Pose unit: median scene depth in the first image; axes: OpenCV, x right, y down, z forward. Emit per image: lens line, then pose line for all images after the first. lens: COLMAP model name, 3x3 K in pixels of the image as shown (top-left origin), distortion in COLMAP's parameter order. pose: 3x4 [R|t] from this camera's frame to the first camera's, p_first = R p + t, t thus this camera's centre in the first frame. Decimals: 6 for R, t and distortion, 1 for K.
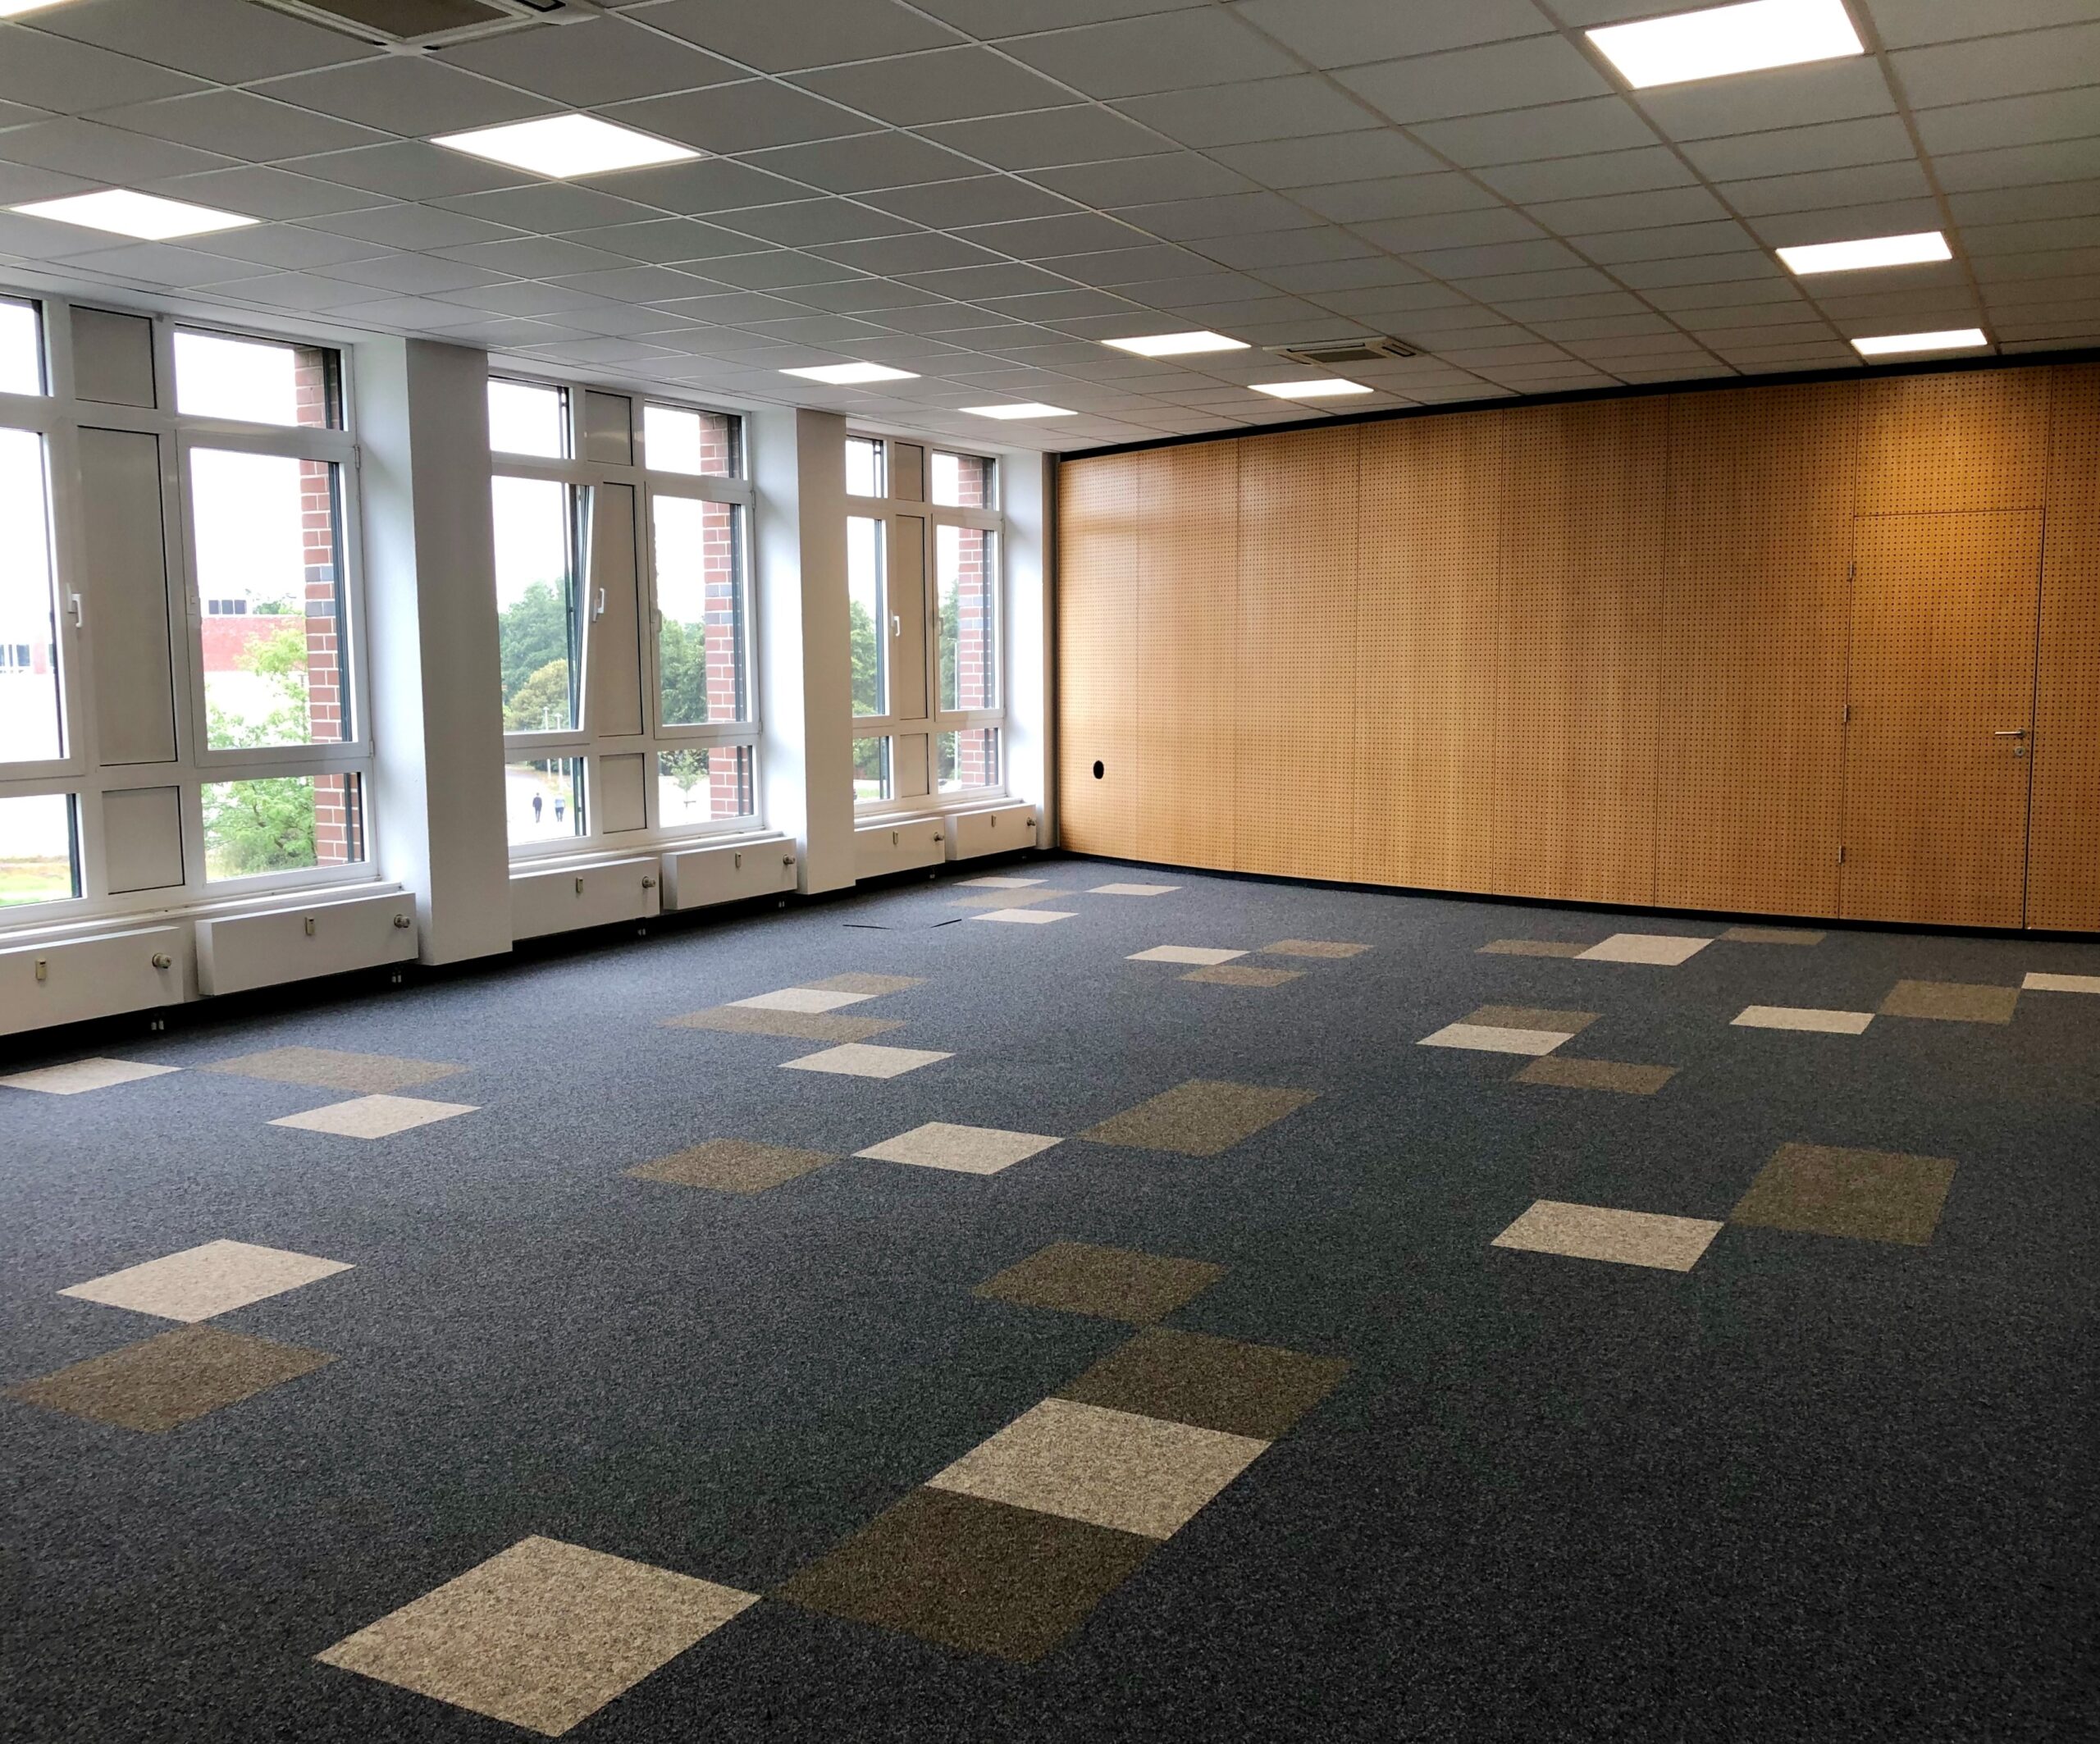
lens RADIAL K [[1994.1, 0, 961.1], [0, 1994.1, 922.8], [0, 0, 1]] dist [0.008287, -0.011664]
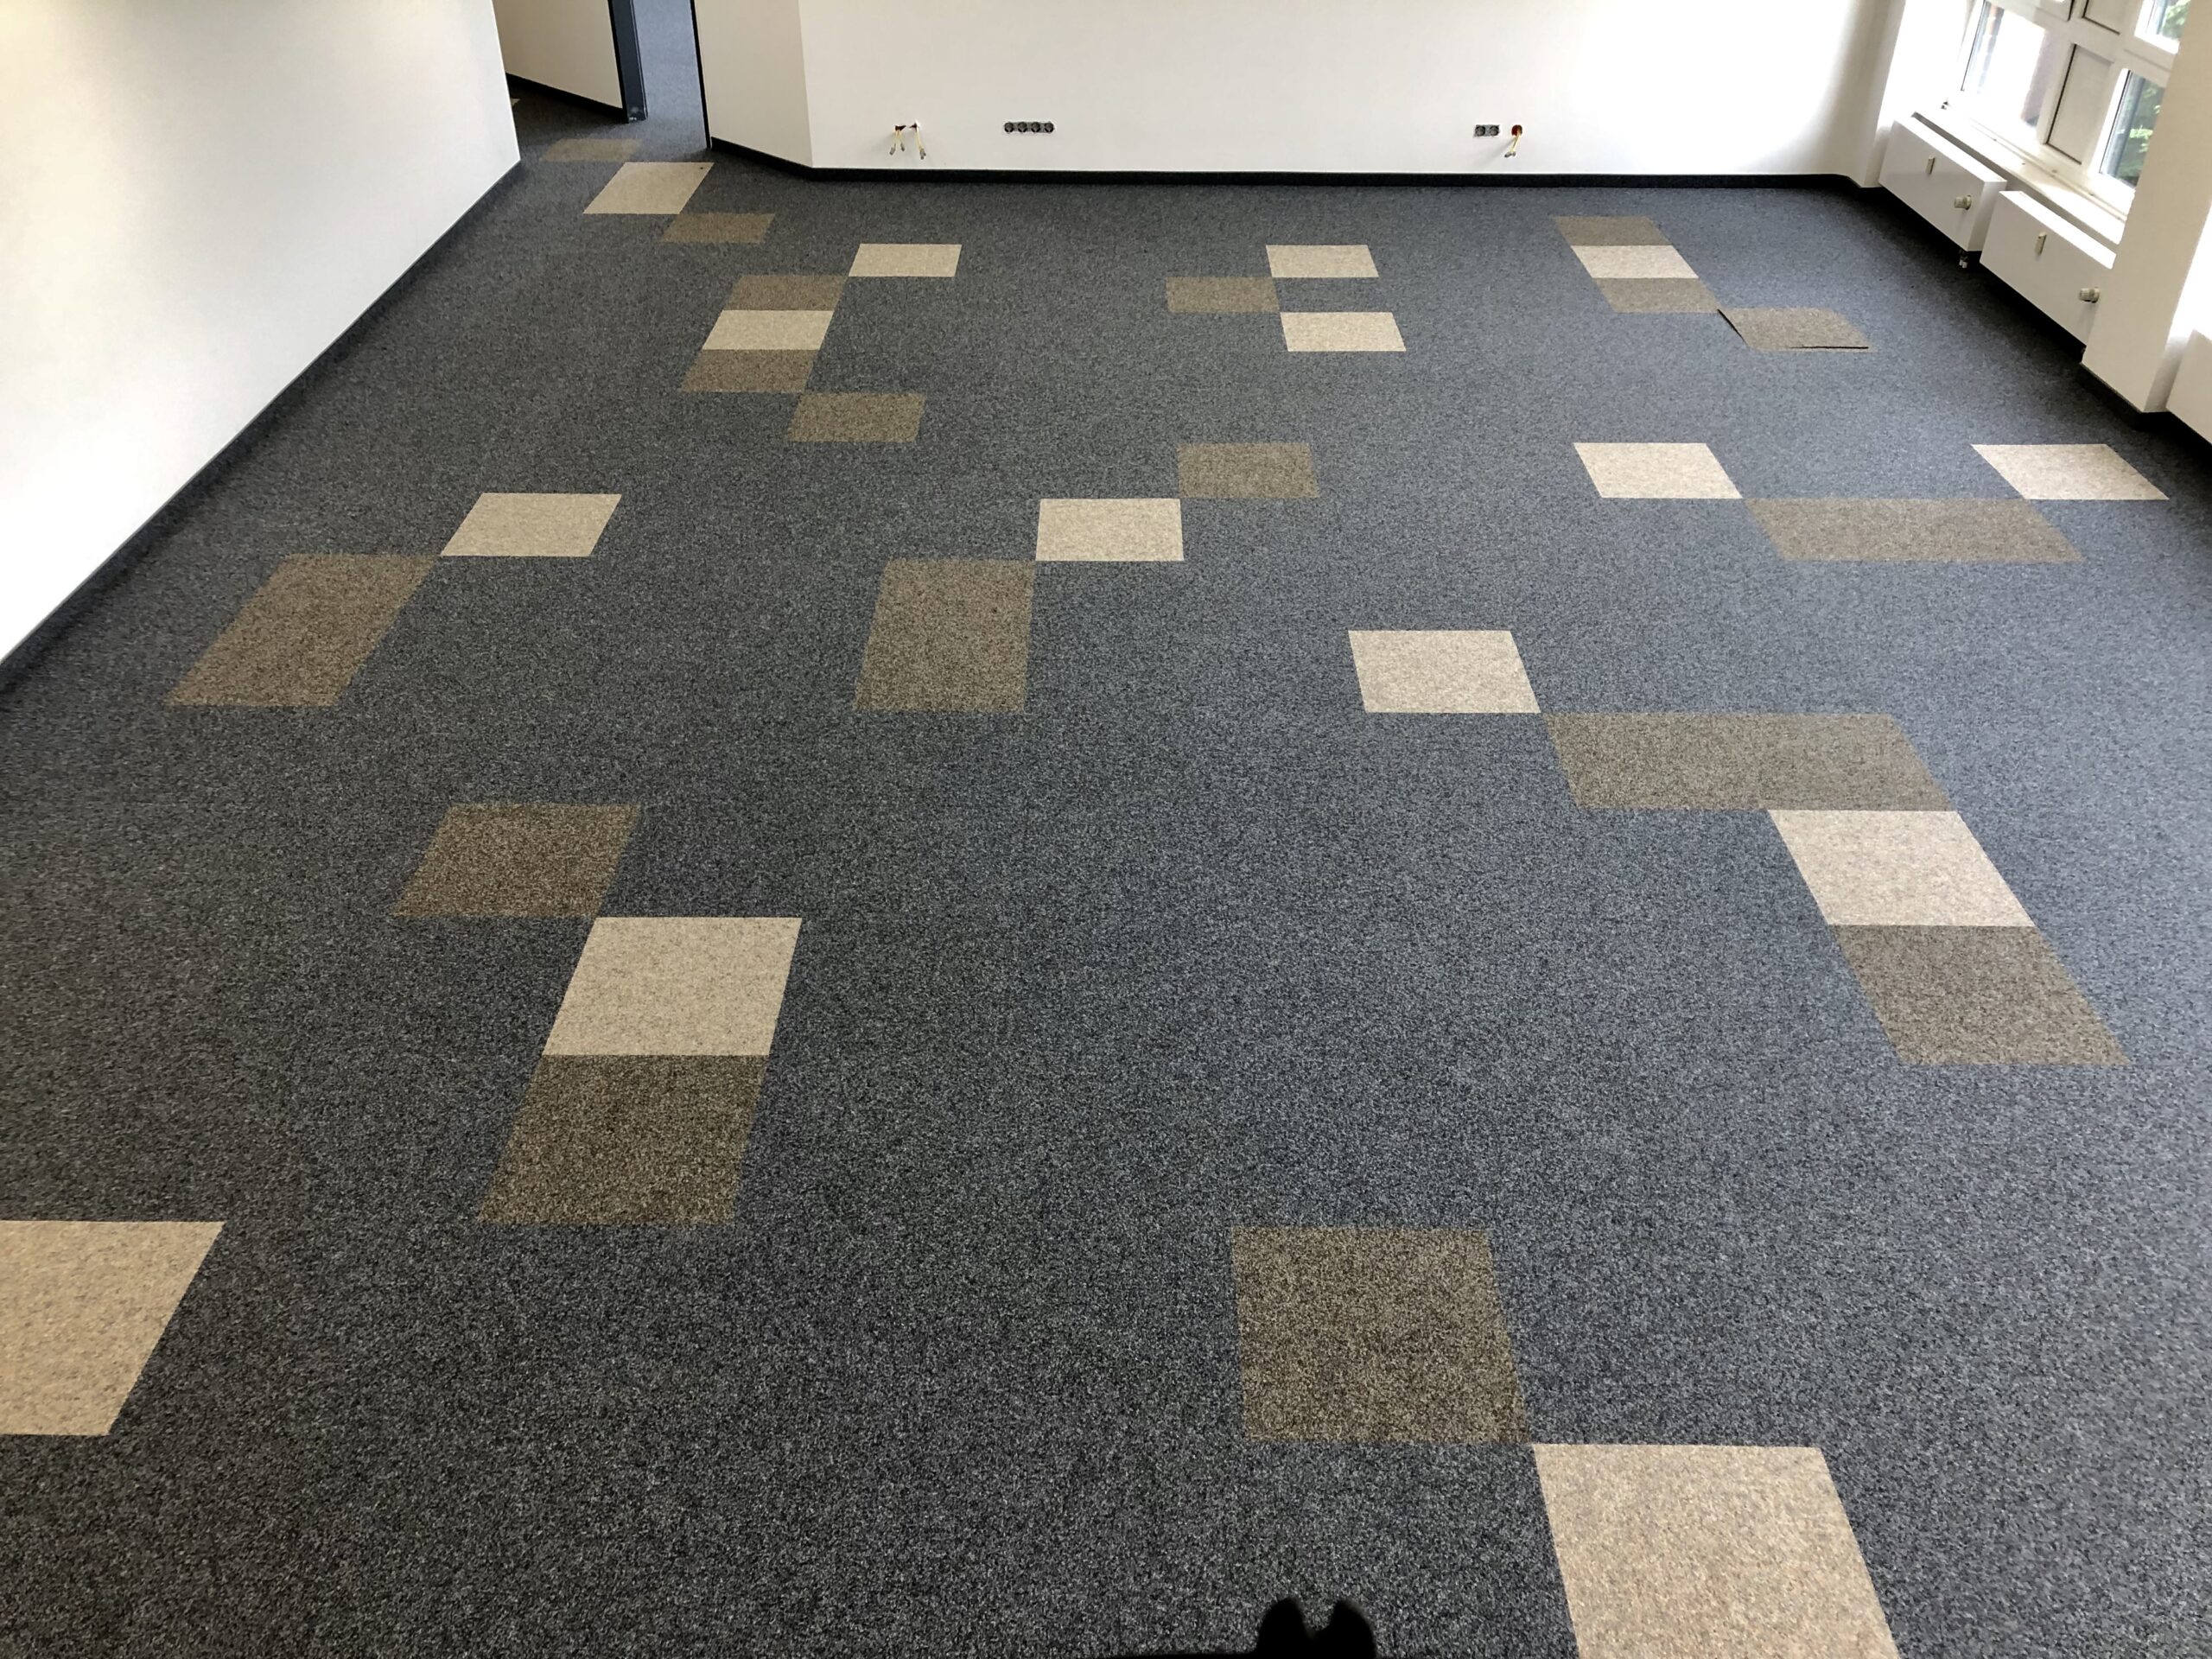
lens RADIAL K [[1821.0, 0, 1074.4], [0, 1821.0, 829.2], [0, 0, 1]] dist [0.056806, -0.082342]
pose [[-0.871815, 0.283224, -0.399654, 0.276700], [-0.058136, 0.750300, 0.658536, -0.252053], [0.486374, 0.597356, -0.637657, 1.030399]]
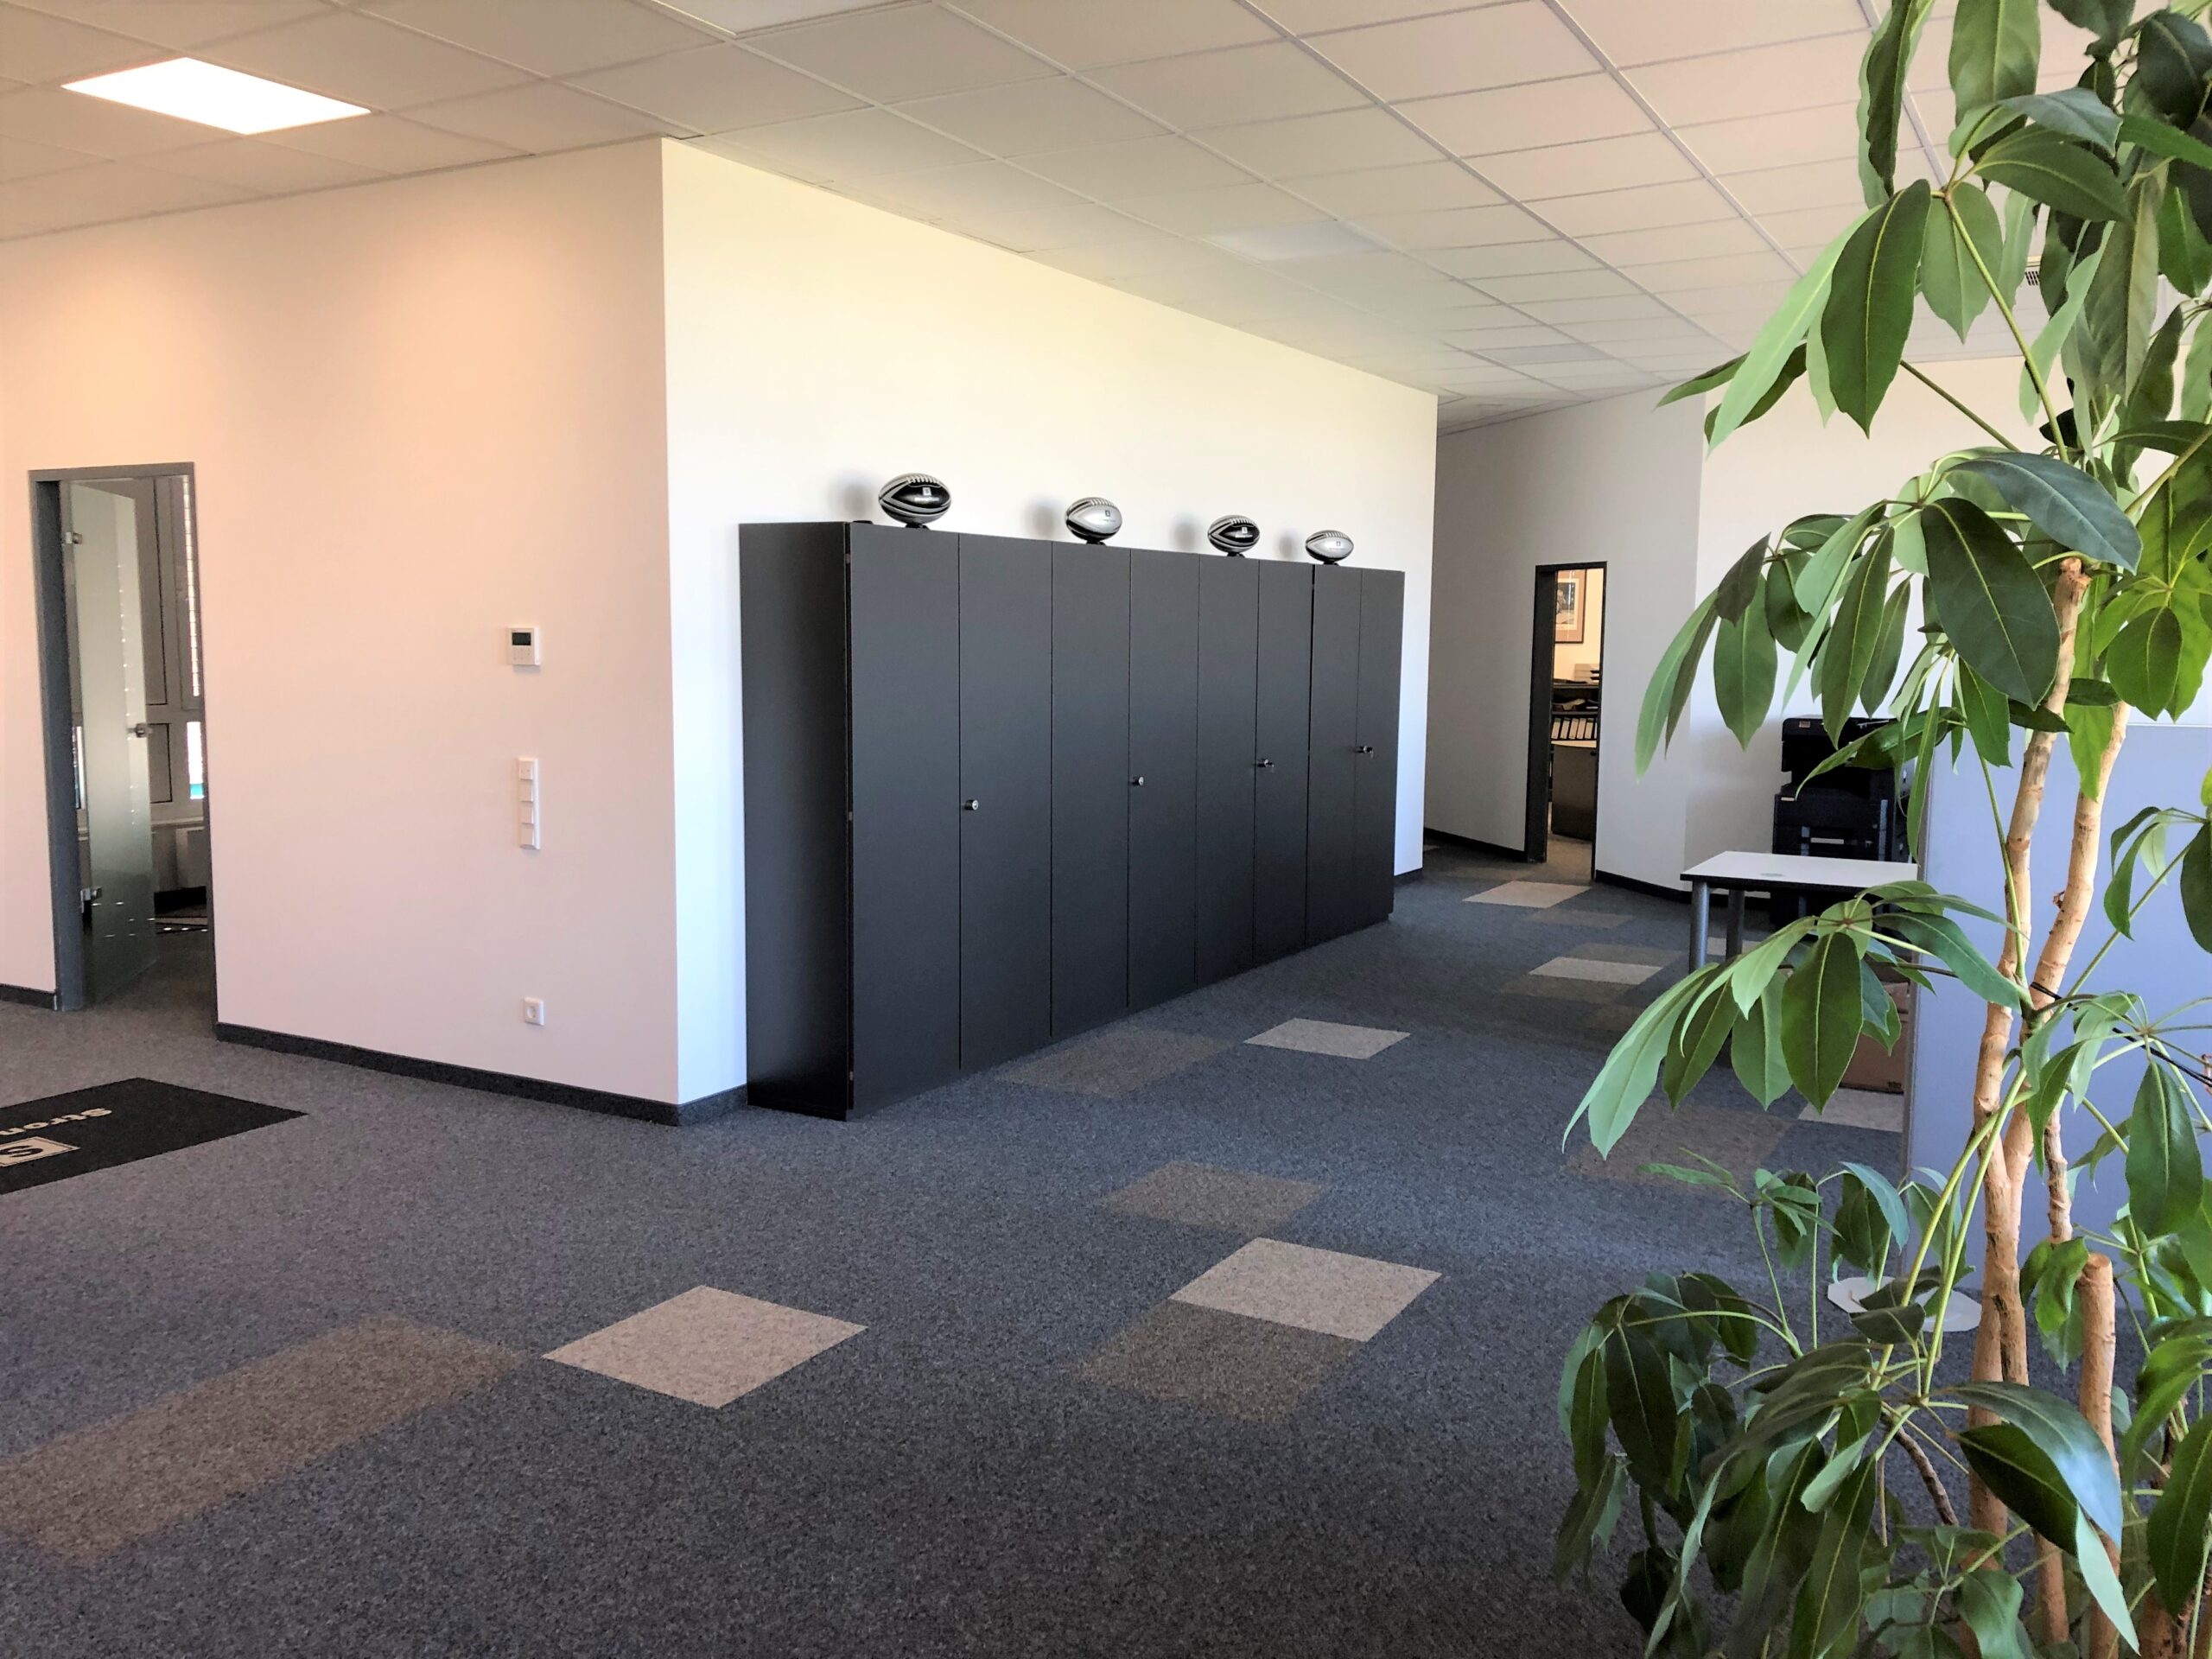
lens RADIAL K [[1821.0, 0, 1074.4], [0, 1821.0, 829.2], [0, 0, 1]] dist [0.056806, -0.082342]
pose [[-0.999978, 0.002231, 0.006275, 0.252022], [0.003657, 0.971407, 0.237393, -0.157297], [-0.005566, 0.237411, -0.971393, 1.133252]]
